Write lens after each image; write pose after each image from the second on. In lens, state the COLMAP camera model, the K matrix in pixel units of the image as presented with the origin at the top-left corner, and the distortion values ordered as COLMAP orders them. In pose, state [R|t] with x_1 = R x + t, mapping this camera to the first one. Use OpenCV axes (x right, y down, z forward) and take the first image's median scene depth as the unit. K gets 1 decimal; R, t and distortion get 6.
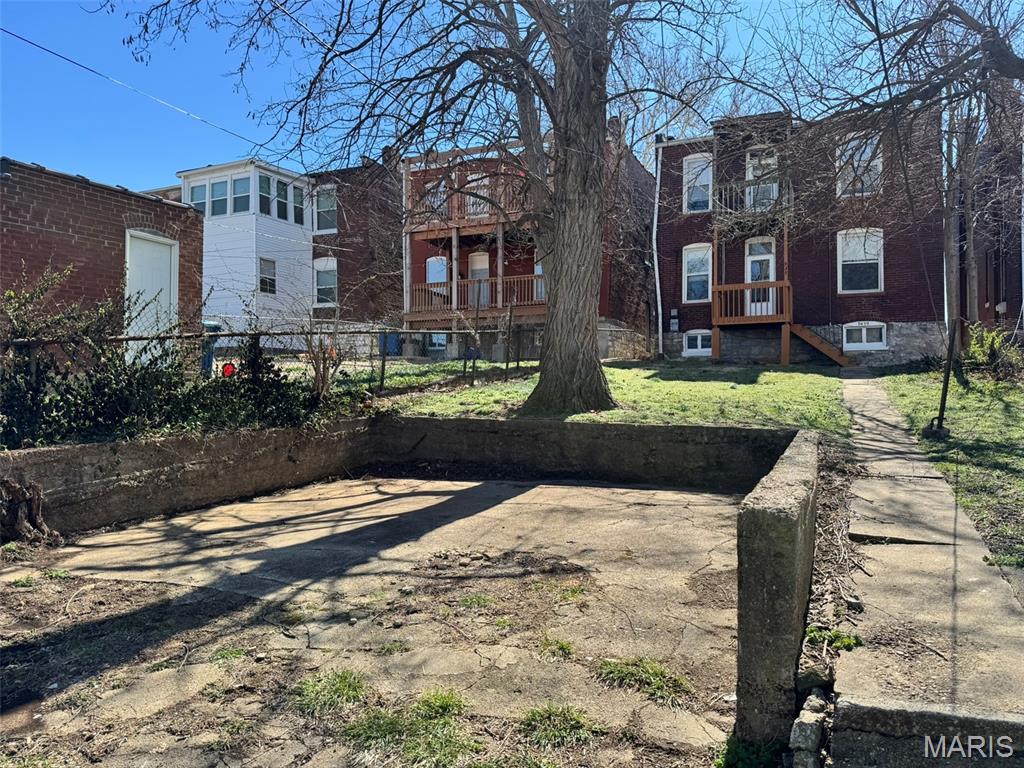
lens RADIAL K [[723.9, 0, 509.9], [0, 723.9, 389.8], [0, 0, 1]] dist [0.022664, -0.018200]
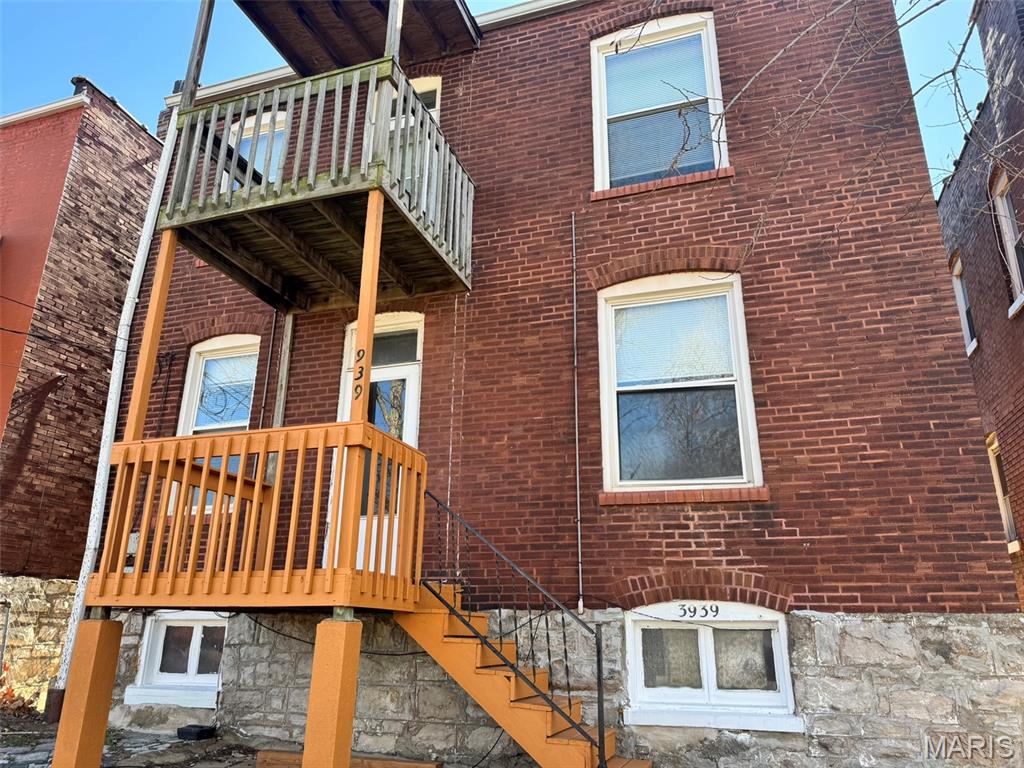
lens RADIAL K [[723.9, 0, 511.2], [0, 723.9, 378.3], [0, 0, 1]] dist [0.022664, -0.018200]
pose [[0.992796, 0.047391, 0.110046, 0.386498], [-0.010150, 0.948417, -0.316864, -0.085980], [-0.119386, 0.313464, 0.942065, 0.737660]]
